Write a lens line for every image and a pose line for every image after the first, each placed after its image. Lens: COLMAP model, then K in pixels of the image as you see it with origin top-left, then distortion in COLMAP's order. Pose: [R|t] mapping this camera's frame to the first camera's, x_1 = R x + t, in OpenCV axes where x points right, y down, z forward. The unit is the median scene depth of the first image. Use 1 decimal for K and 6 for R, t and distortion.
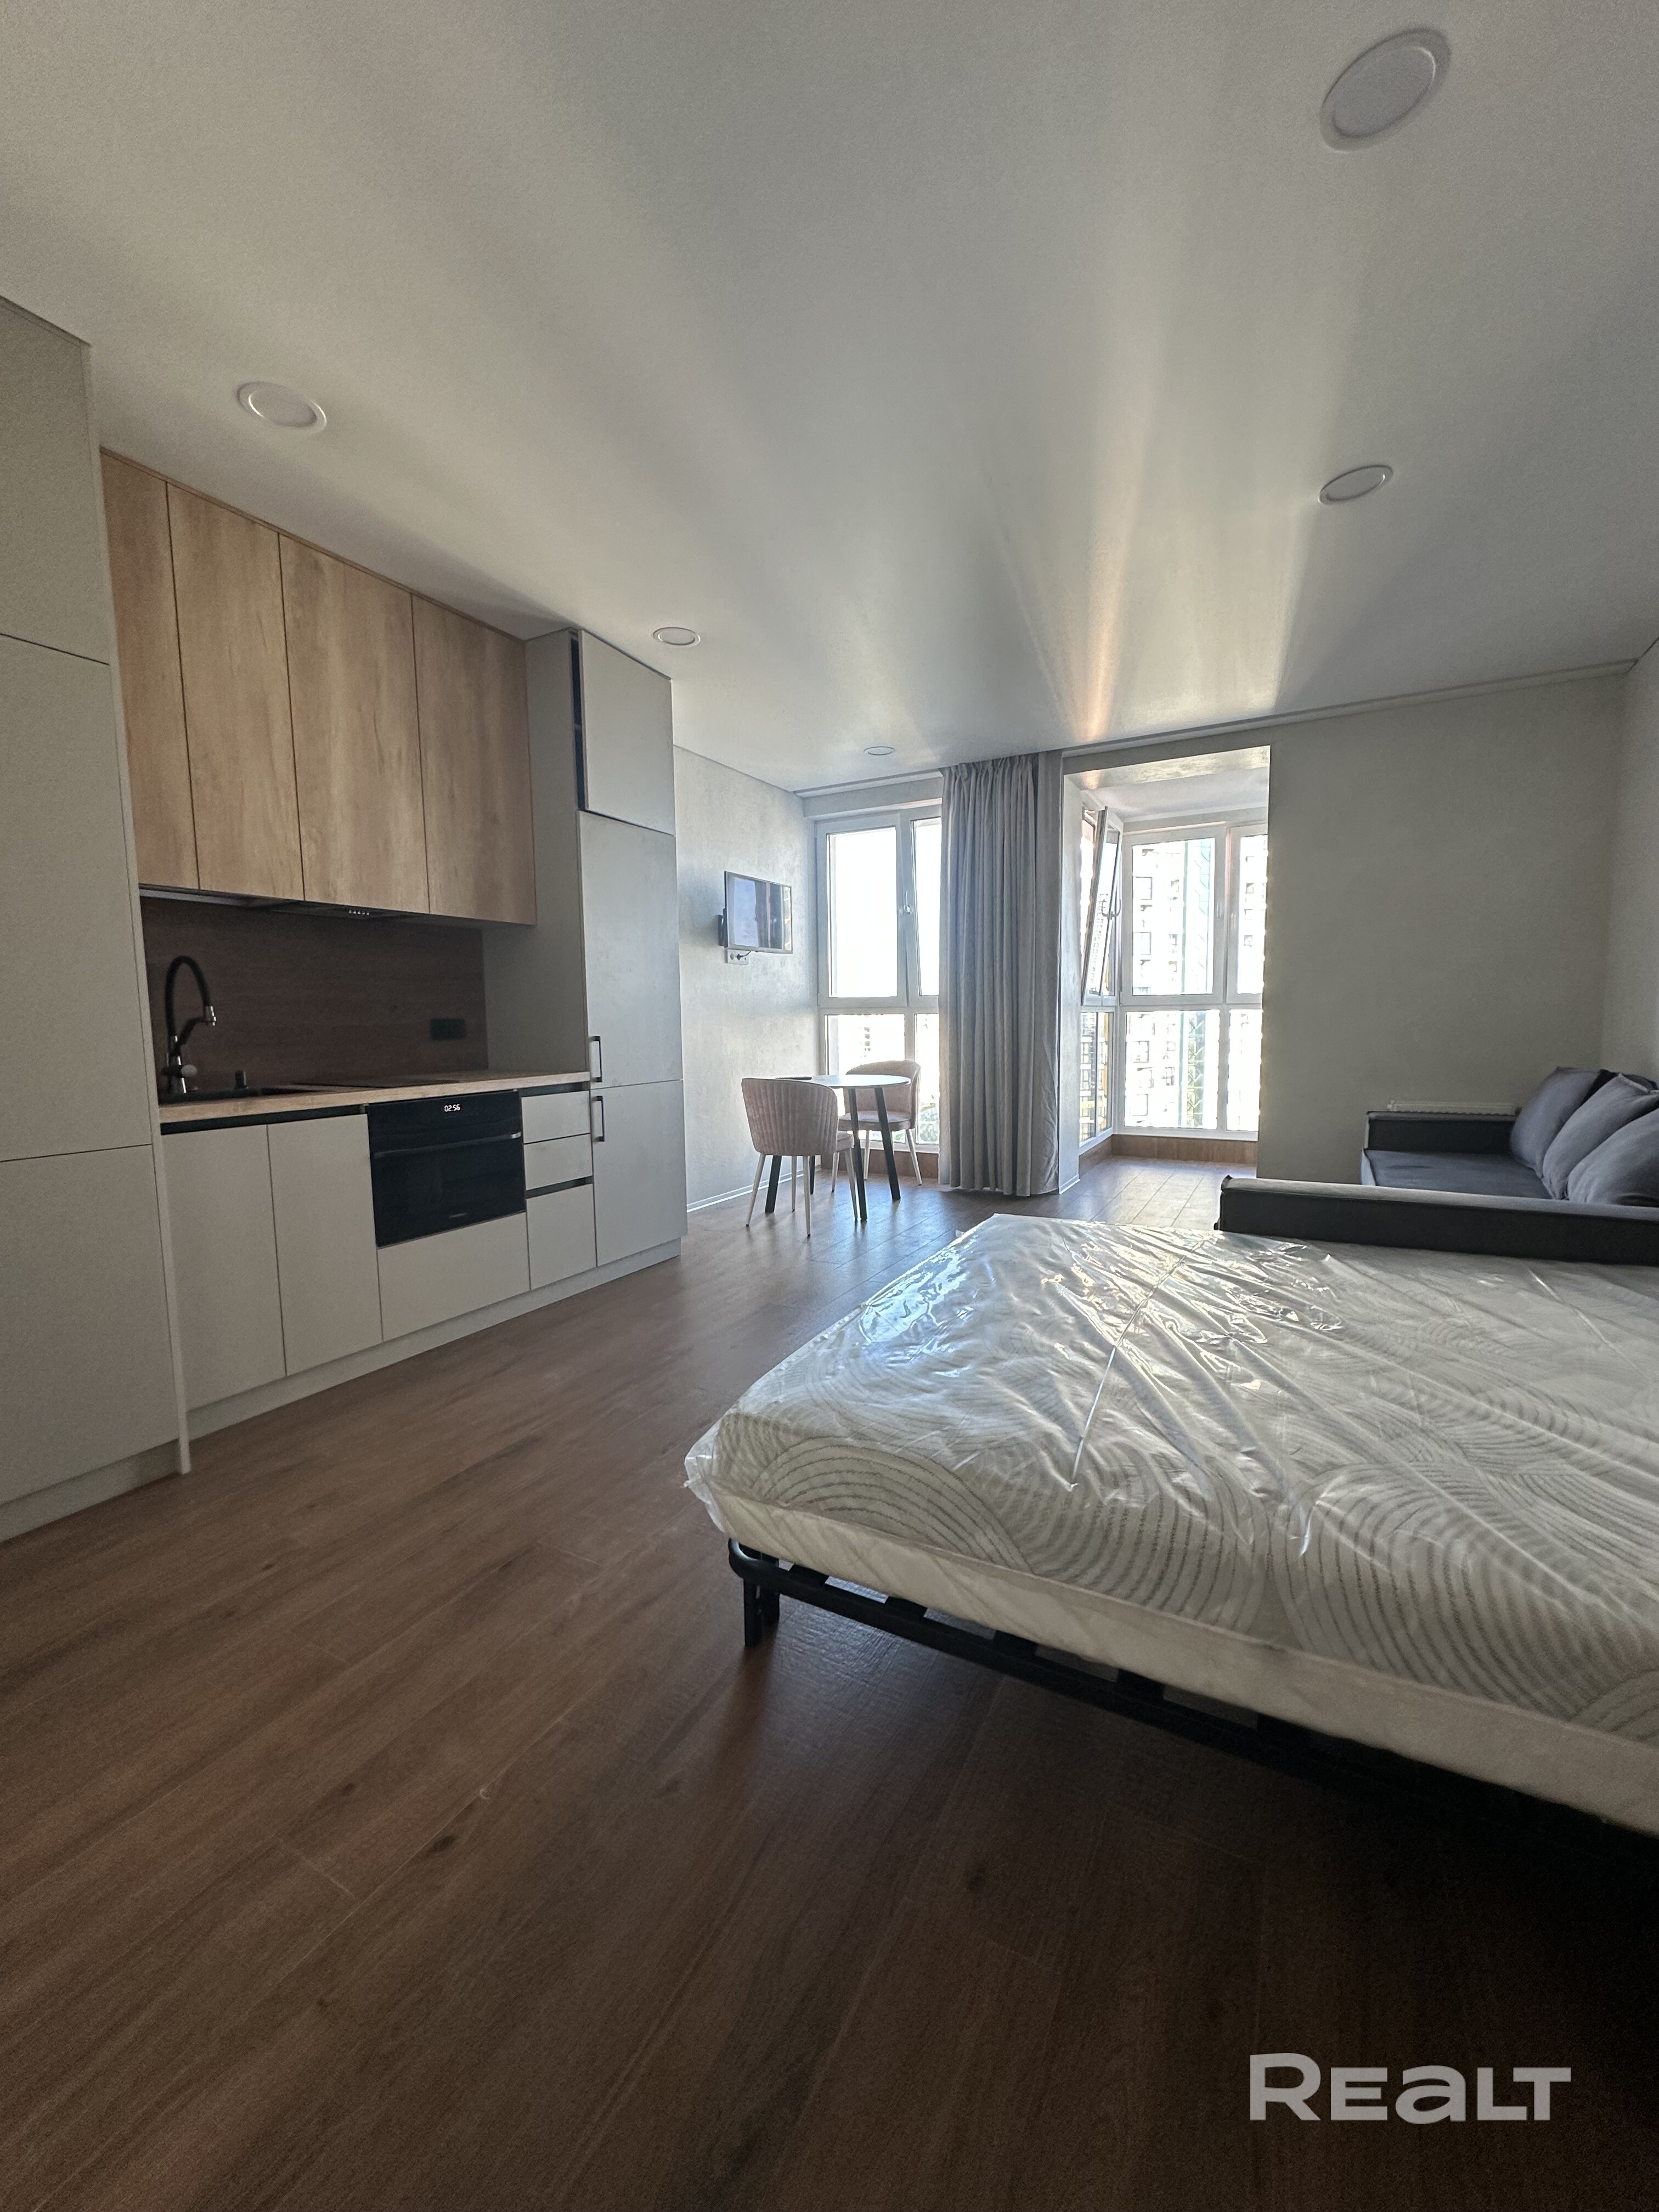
lens RADIAL K [[876.3, 0, 840.7], [0, 876.3, 1103.8], [0, 0, 1]] dist [-0.017071, 0.001398]
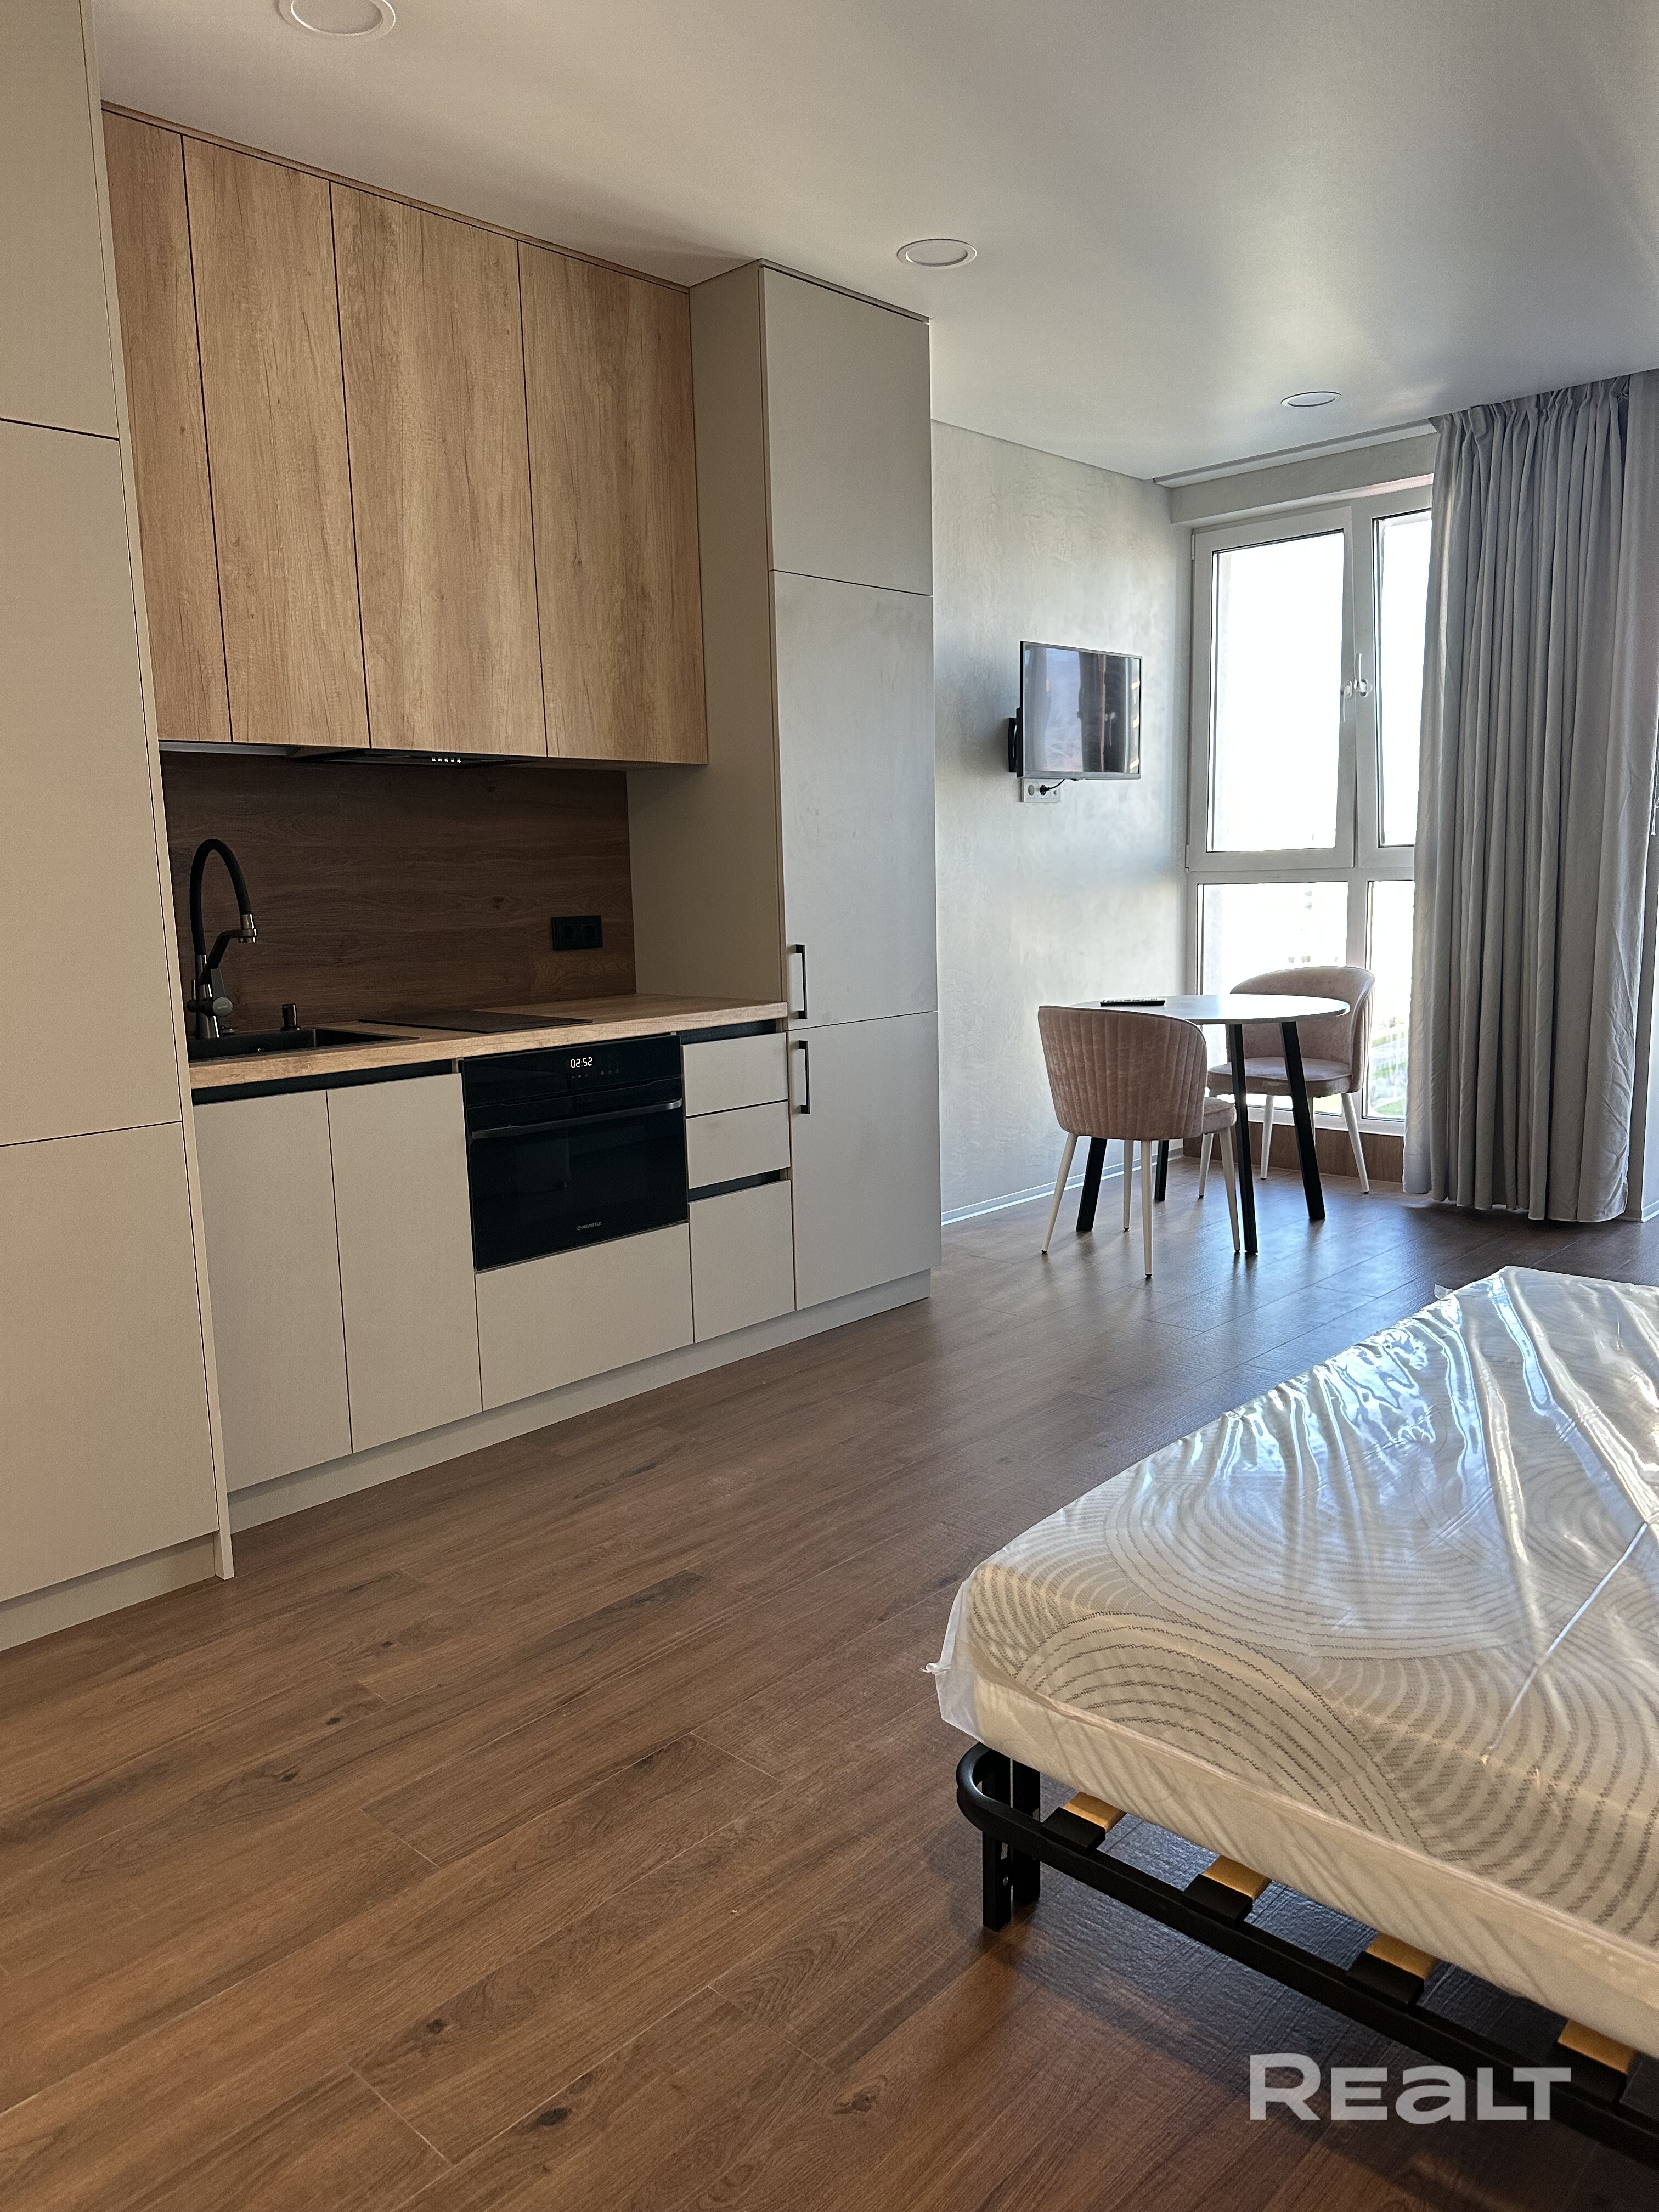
lens RADIAL K [[1578.5, 0, 841.7], [0, 1578.5, 1110.2], [0, 0, 1]] dist [0.018256, -0.056154]
pose [[0.966520, 0.032168, -0.254566, 0.041360], [-0.014275, 0.997315, 0.071827, -0.045764], [0.256193, -0.065789, 0.964384, -0.079741]]
